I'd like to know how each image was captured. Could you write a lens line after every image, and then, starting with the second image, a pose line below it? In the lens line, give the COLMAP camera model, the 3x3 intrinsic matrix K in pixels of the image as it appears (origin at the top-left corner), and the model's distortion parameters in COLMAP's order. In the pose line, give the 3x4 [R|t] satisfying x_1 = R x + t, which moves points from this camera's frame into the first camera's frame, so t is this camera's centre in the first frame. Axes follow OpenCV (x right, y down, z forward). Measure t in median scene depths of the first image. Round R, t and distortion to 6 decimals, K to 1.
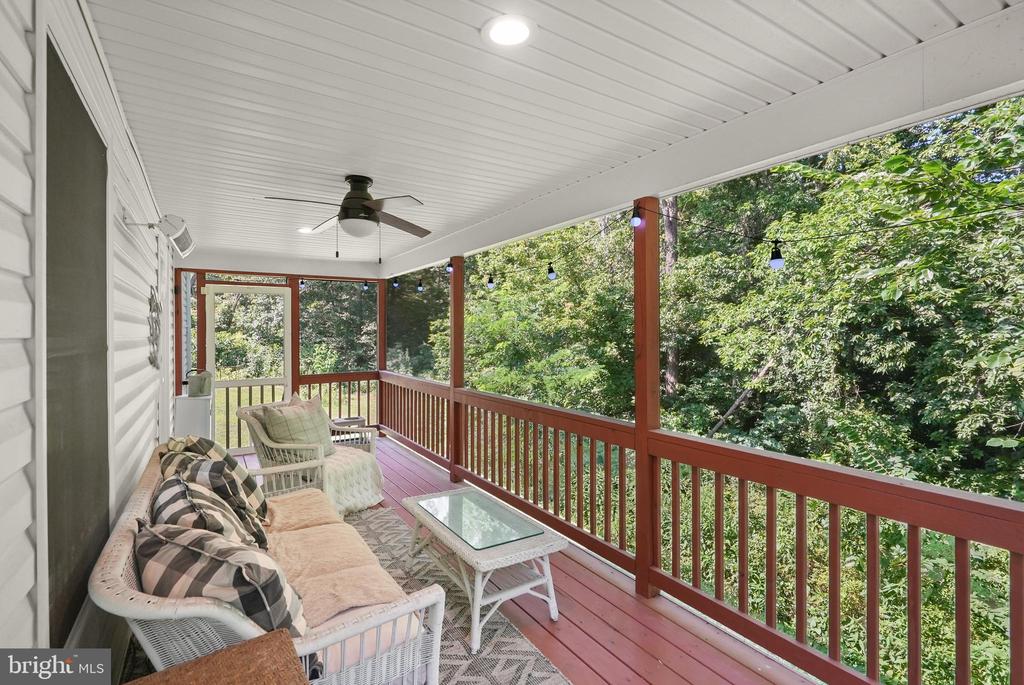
lens RADIAL K [[489.2, 0, 514.1], [0, 489.2, 338.2], [0, 0, 1]] dist [0.000961, 0.000052]
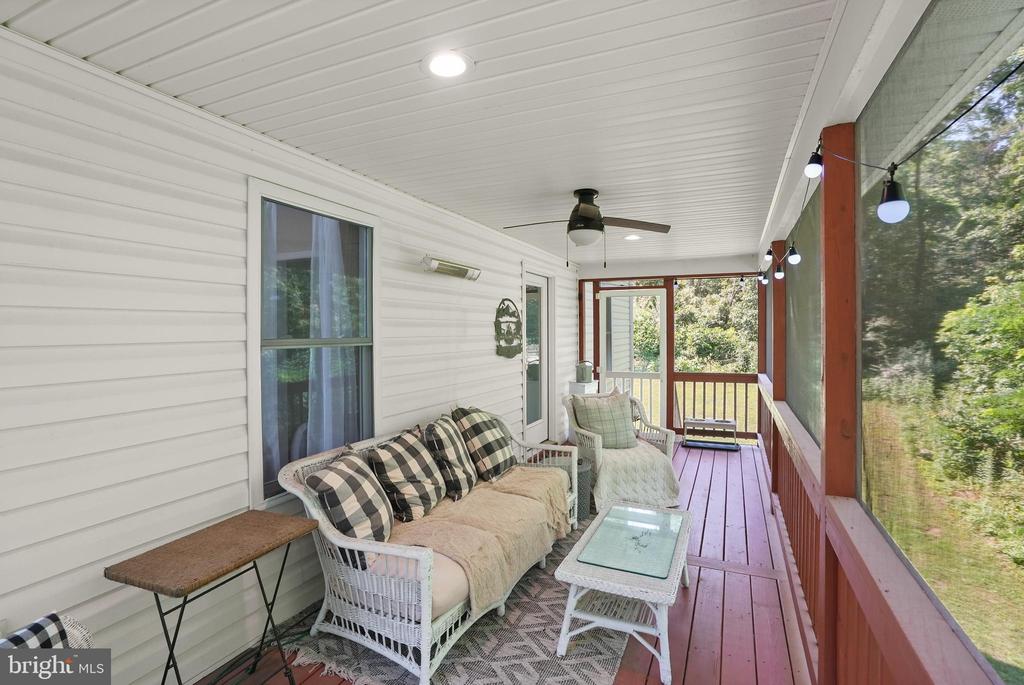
lens RADIAL K [[498.1, 0, 511.9], [0, 498.1, 333.9], [0, 0, 1]] dist [-0.025791, -0.000109]
pose [[0.555765, 0.009638, -0.831283, 0.277545], [-0.009257, 0.999943, 0.005404, -0.008879], [0.831288, 0.004692, 0.555823, 0.142622]]
